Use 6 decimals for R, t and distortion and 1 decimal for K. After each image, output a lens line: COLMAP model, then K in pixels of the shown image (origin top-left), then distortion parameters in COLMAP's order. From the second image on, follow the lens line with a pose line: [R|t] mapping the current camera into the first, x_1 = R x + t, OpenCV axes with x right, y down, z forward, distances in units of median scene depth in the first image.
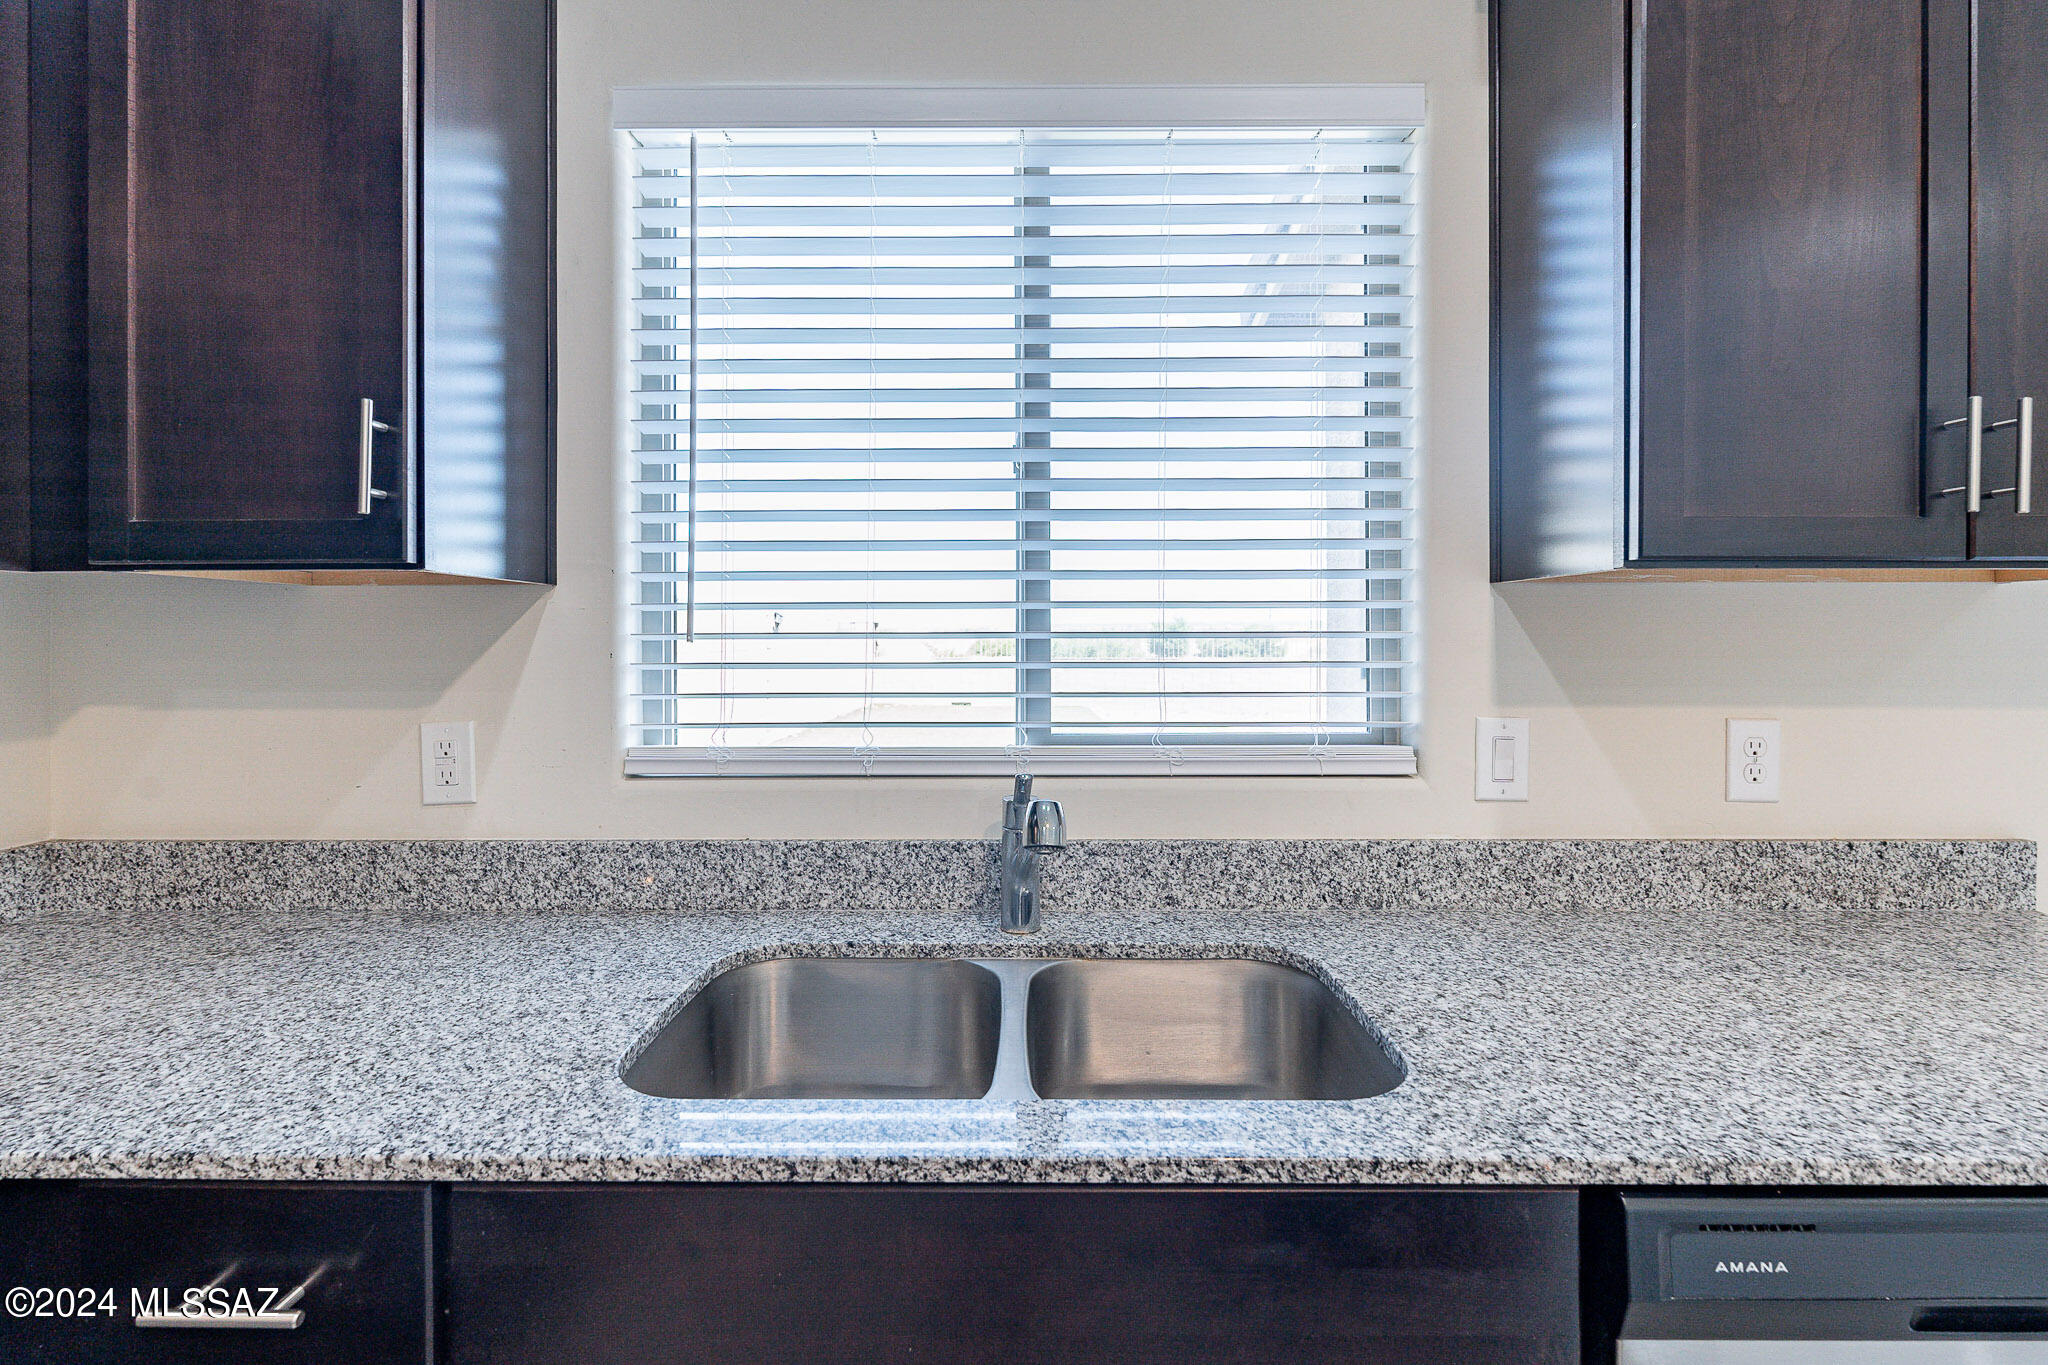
lens RADIAL K [[911.0, 0, 1015.0], [0, 911.0, 634.6], [0, 0, 1]] dist [-0.000152, -0.001381]
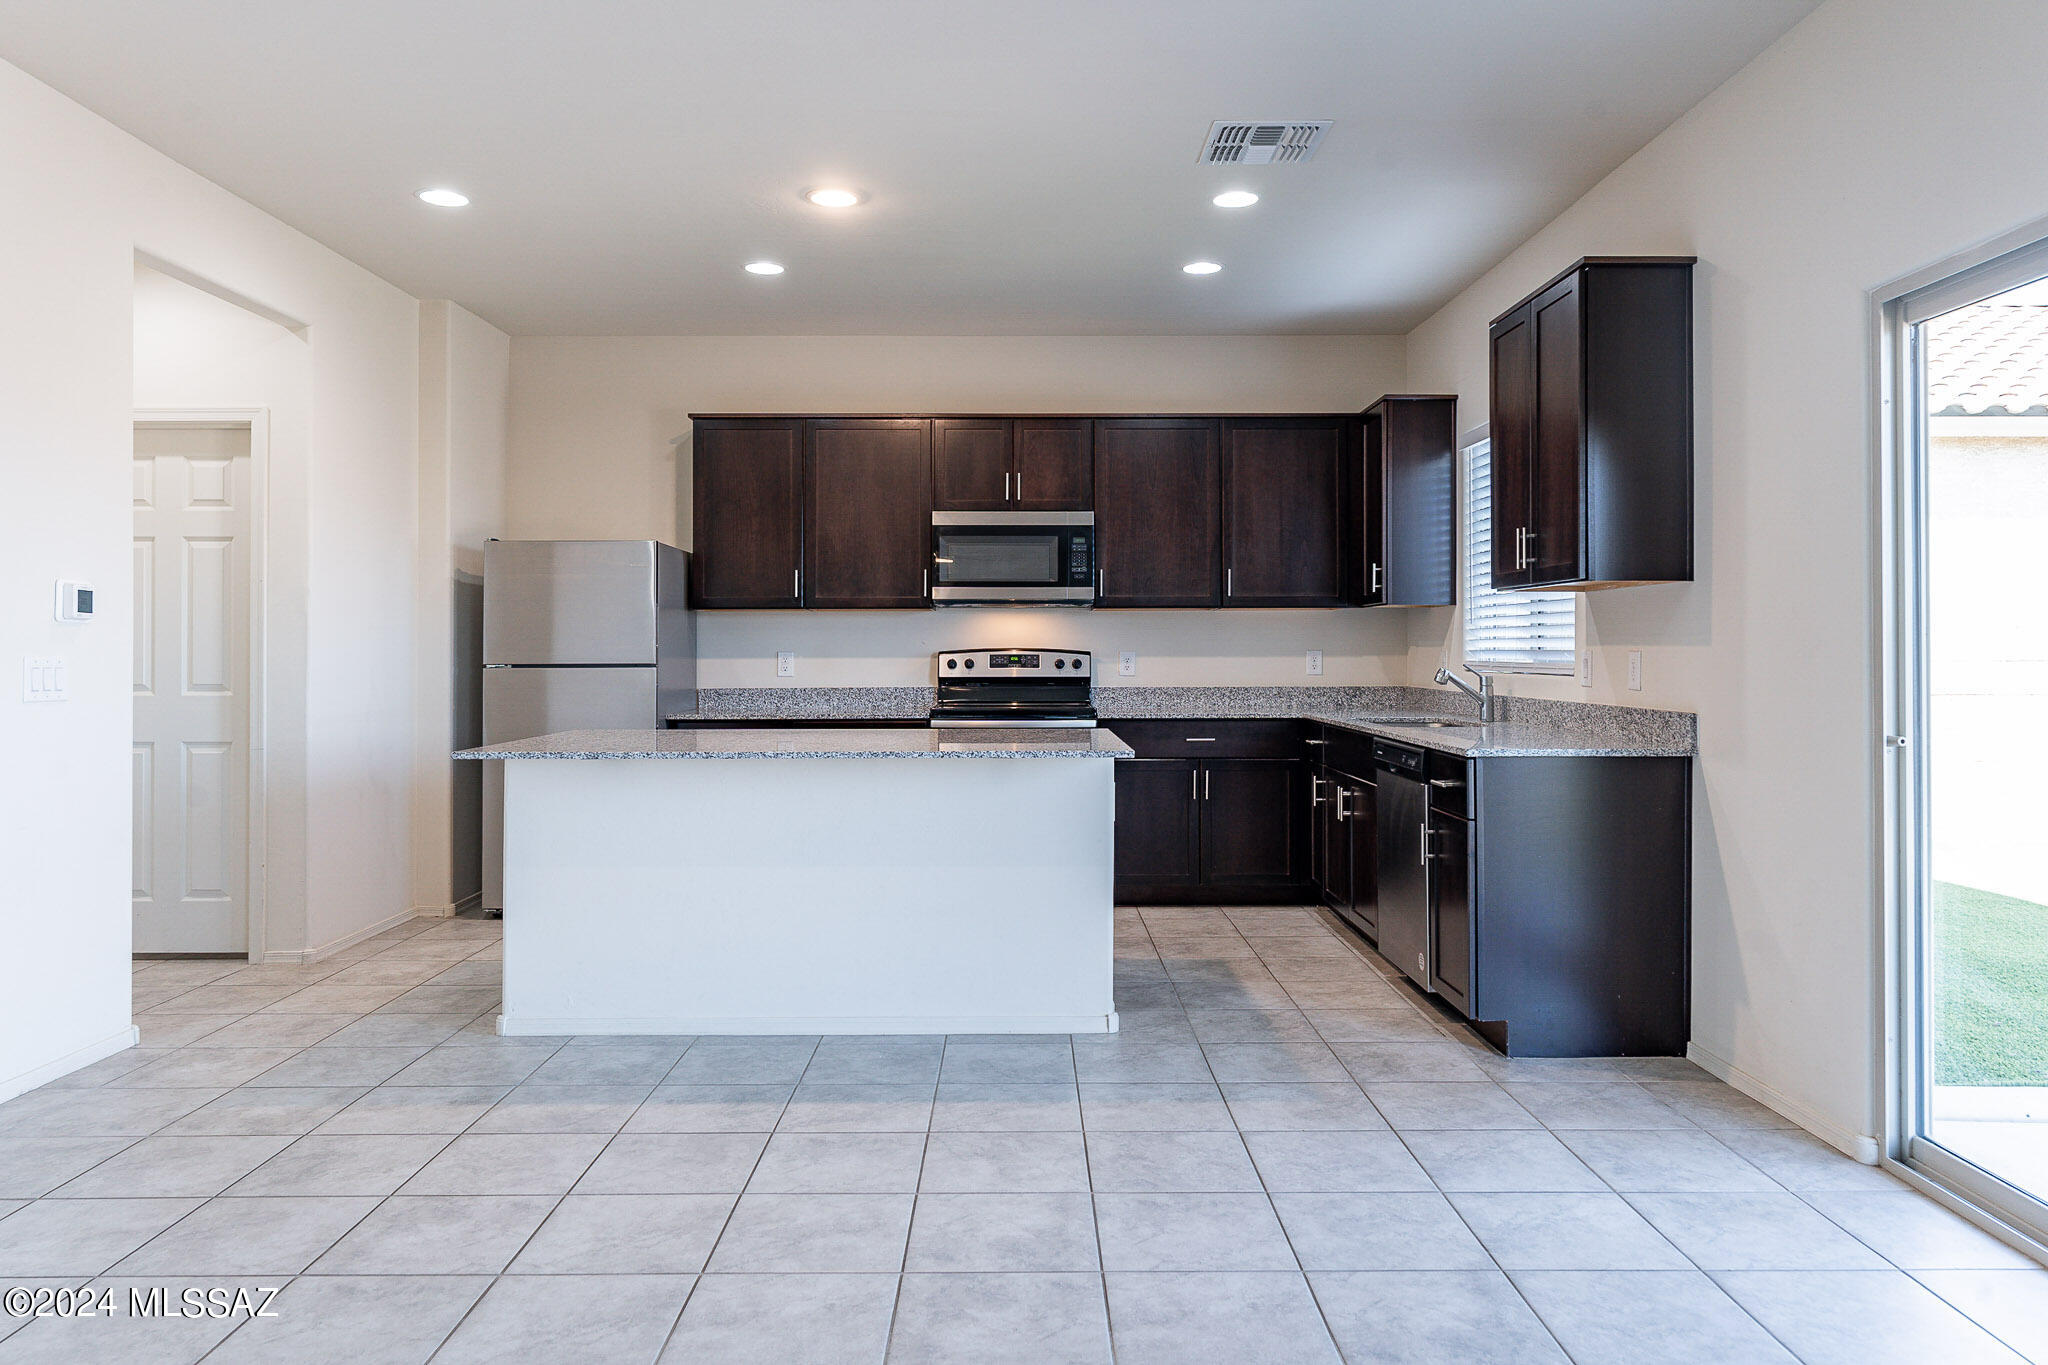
lens RADIAL K [[1378.3, 0, 1029.0], [0, 1378.3, 634.8], [0, 0, 1]] dist [0.008349, -0.004316]
pose [[0.011177, -0.008944, -0.999898, 4.064914], [-0.000259, 0.999960, -0.008948, 0.084776], [0.999938, 0.000359, 0.011174, -0.450725]]
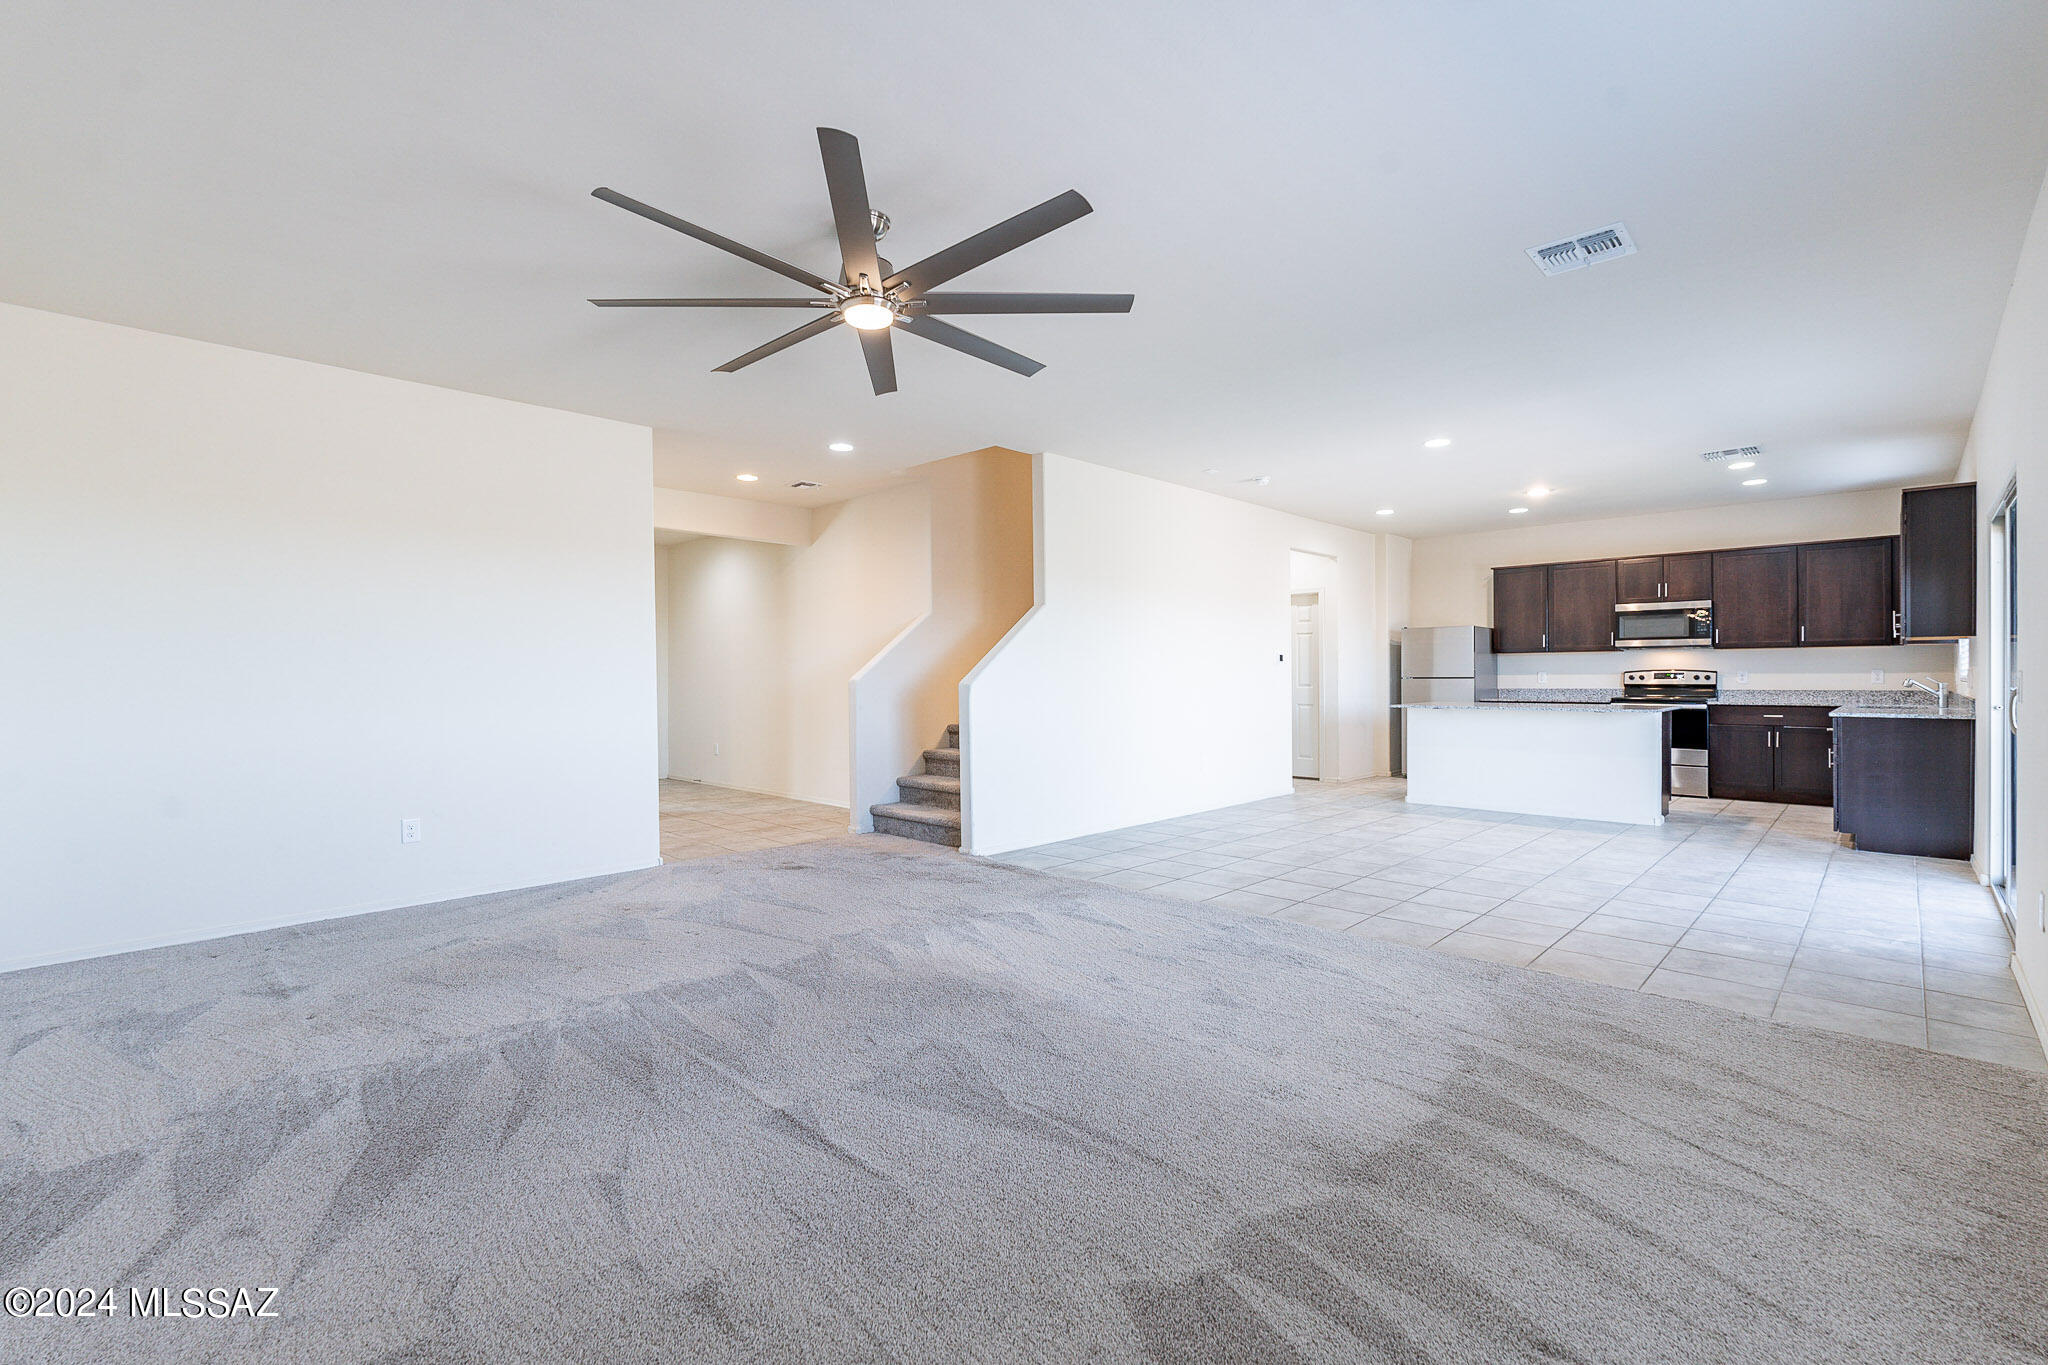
lens RADIAL K [[897.9, 0, 1025.2], [0, 897.9, 674.7], [0, 0, 1]] dist [-0.002228, -0.000391]
pose [[-0.695529, 0.007937, -0.718454, 7.045527], [0.006981, 0.999966, 0.004288, 0.065469], [0.718464, -0.002033, -0.695561, 0.747144]]
